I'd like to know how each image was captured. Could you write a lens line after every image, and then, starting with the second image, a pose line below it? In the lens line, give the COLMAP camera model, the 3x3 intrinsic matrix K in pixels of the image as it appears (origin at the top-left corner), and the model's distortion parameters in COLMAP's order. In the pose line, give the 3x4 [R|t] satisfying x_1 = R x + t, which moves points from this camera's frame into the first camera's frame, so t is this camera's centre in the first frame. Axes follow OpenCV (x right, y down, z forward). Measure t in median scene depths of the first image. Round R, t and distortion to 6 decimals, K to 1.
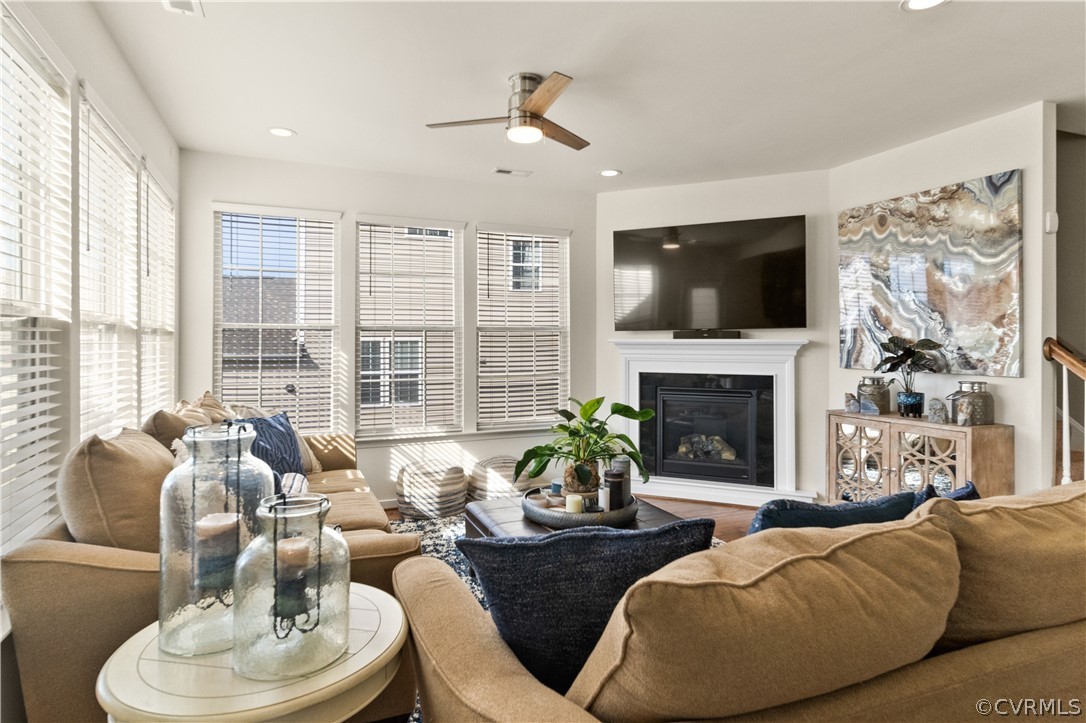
lens RADIAL K [[586.0, 0, 536.9], [0, 586.0, 353.8], [0, 0, 1]] dist [0.012779, -0.002931]
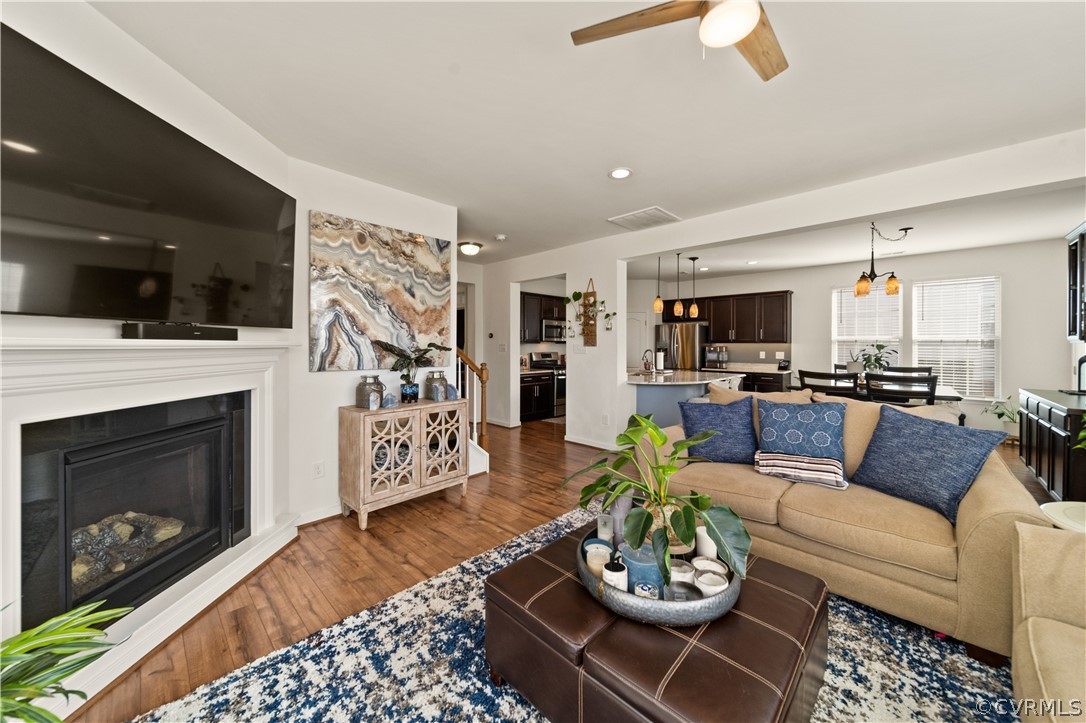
lens RADIAL K [[384.3, 0, 540.7], [0, 384.3, 348.4], [0, 0, 1]] dist [-0.000716, -0.000653]
pose [[-0.399875, -0.008829, 0.916527, -0.226862], [0.016755, 0.999716, 0.016941, -0.019515], [-0.916417, 0.022131, -0.399613, 0.950414]]
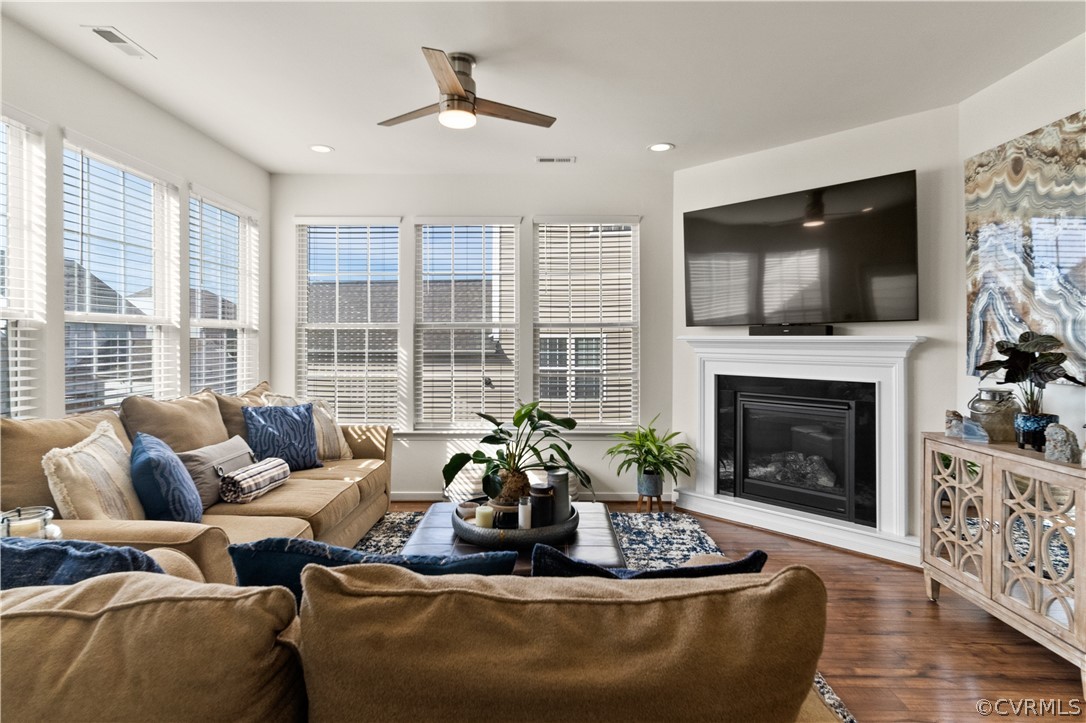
lens RADIAL K [[586.0, 0, 537.3], [0, 586.0, 352.0], [0, 0, 1]] dist [0.012779, -0.002931]
pose [[0.919506, 0.009889, -0.392951, 0.329227], [-0.008850, 0.999951, 0.004456, -0.003506], [0.392976, -0.000620, 0.919548, 0.127415]]
